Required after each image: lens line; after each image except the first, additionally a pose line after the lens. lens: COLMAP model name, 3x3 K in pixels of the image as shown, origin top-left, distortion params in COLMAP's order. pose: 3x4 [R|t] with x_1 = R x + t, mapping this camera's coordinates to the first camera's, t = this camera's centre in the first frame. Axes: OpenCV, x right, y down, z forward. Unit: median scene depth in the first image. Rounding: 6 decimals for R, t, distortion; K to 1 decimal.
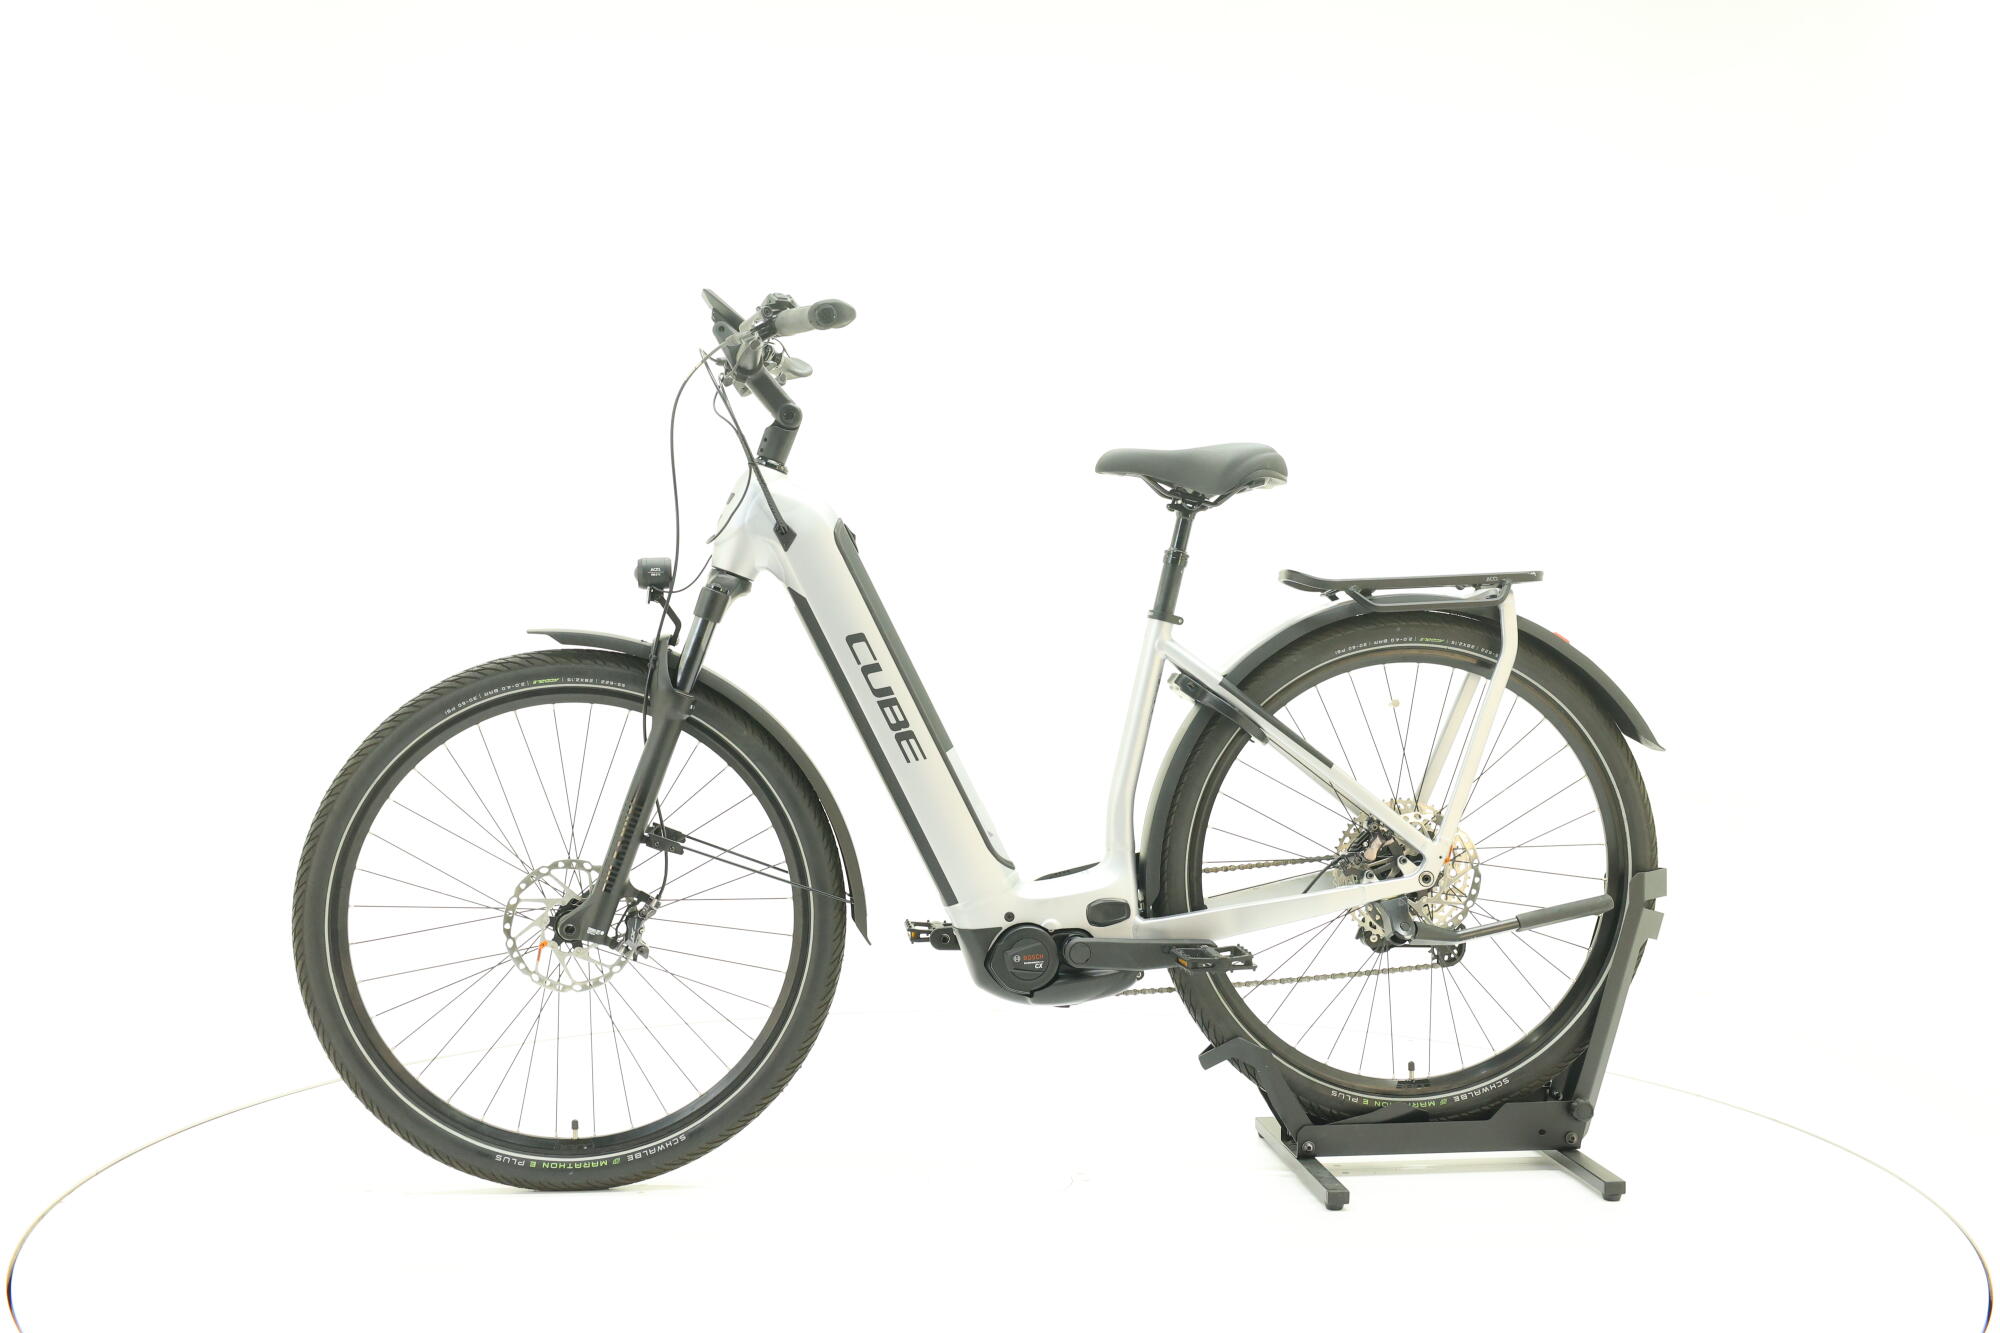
lens RADIAL K [[2172.6, 0, 994.2], [0, 2172.6, 622.5], [0, 0, 1]] dist [0.011915, 0.006574]
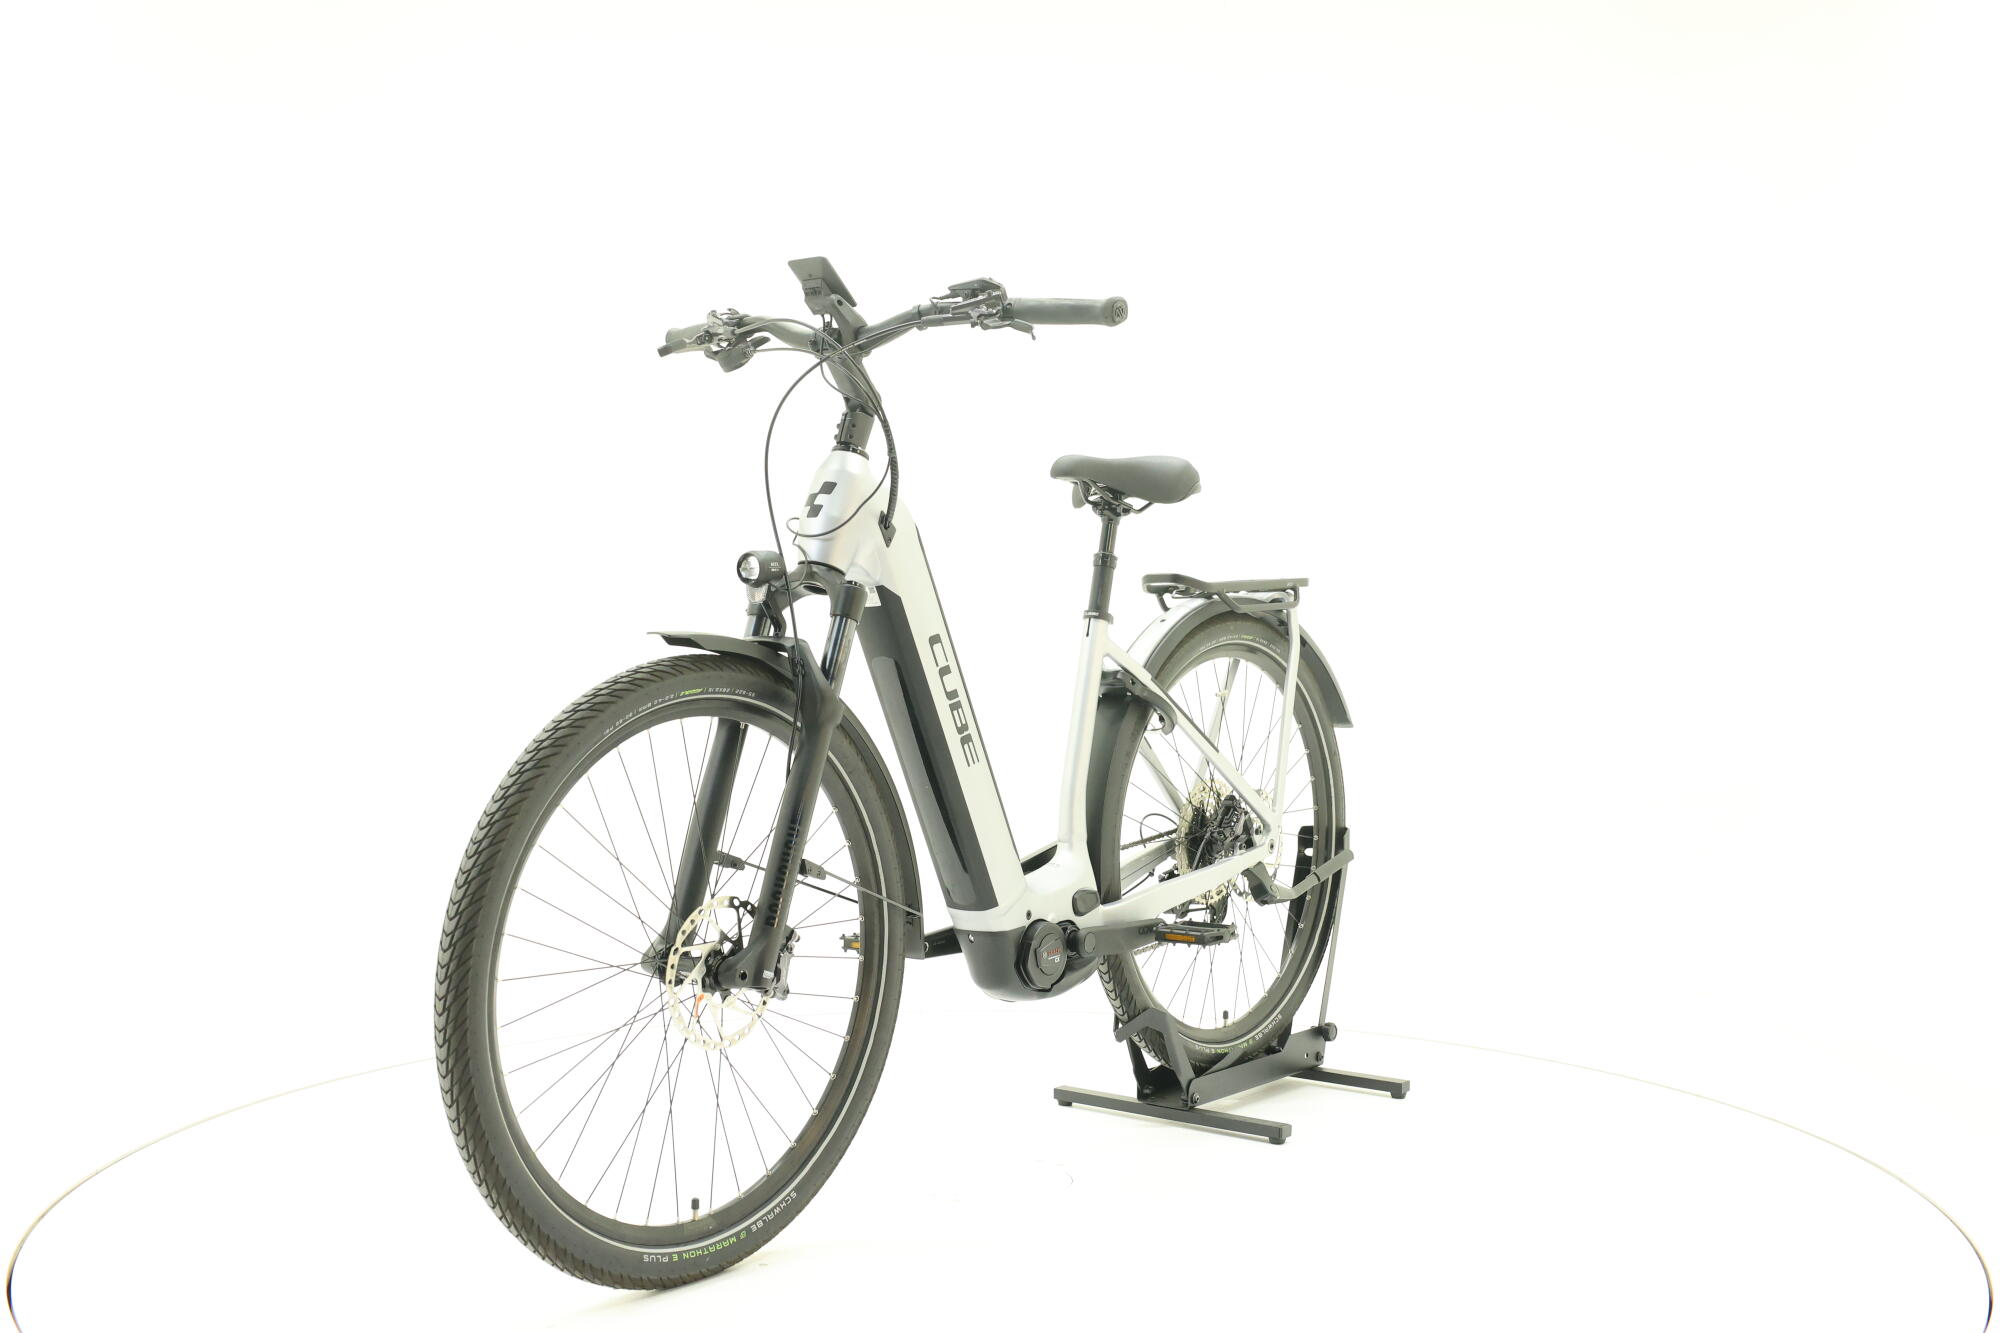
lens RADIAL K [[2172.6, 0, 994.2], [0, 2172.6, 622.5], [0, 0, 1]] dist [0.011915, 0.006574]
pose [[0.704040, -0.003640, 0.710151, -0.703349], [0.003792, 0.999992, 0.001366, -0.001299], [-0.710150, 0.001731, 0.704048, 0.297070]]
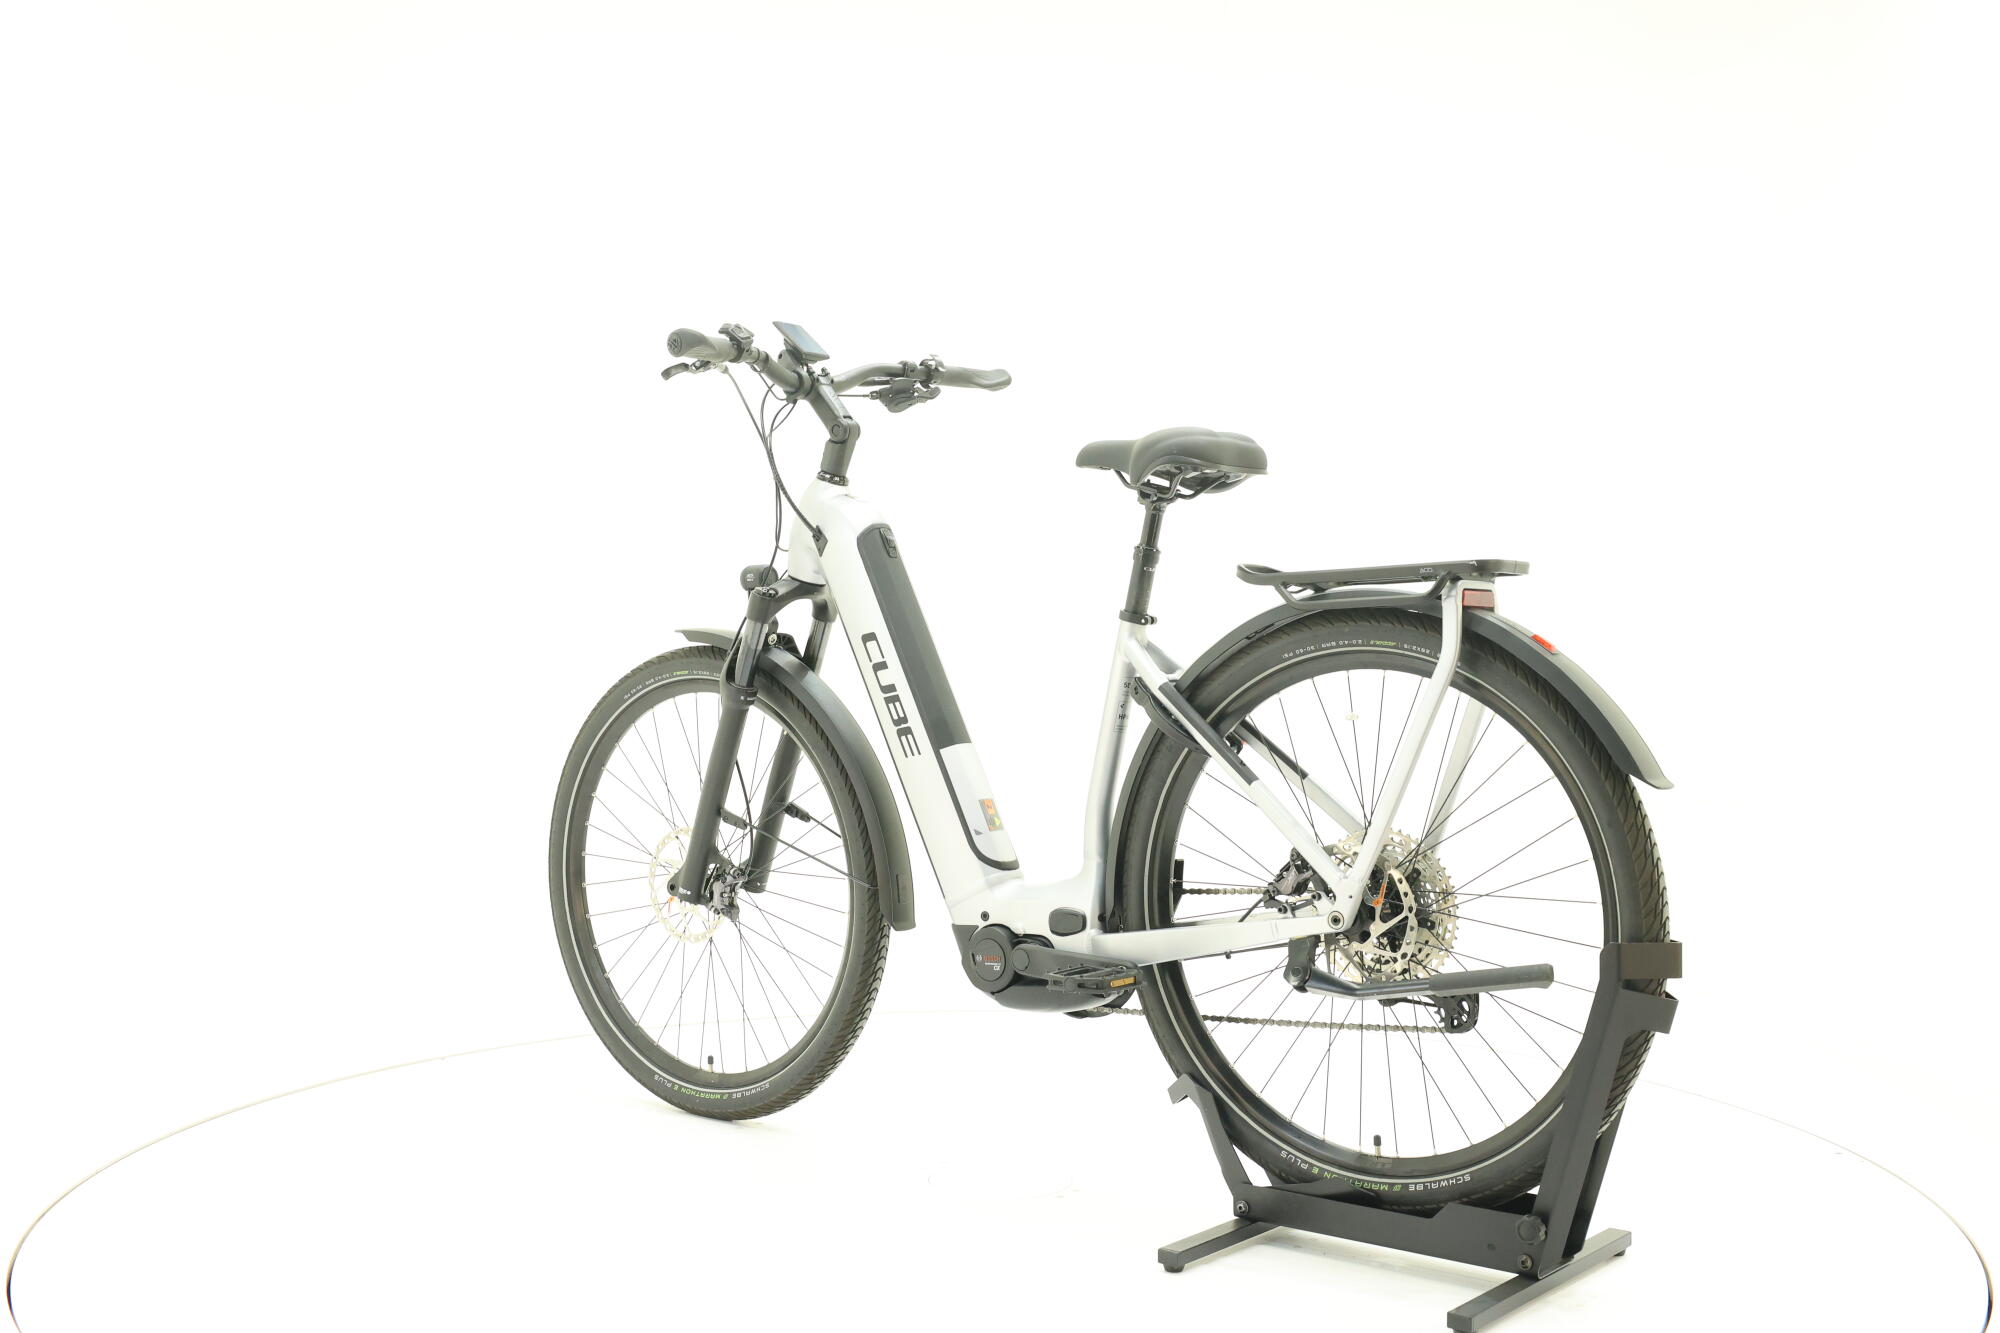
lens RADIAL K [[2172.6, 0, 994.2], [0, 2172.6, 622.5], [0, 0, 1]] dist [0.011915, 0.006574]
pose [[0.696452, -0.001008, -0.717602, 0.713718], [-0.005168, 0.999966, -0.006421, 0.006378], [0.717584, 0.008180, 0.696424, 0.298561]]
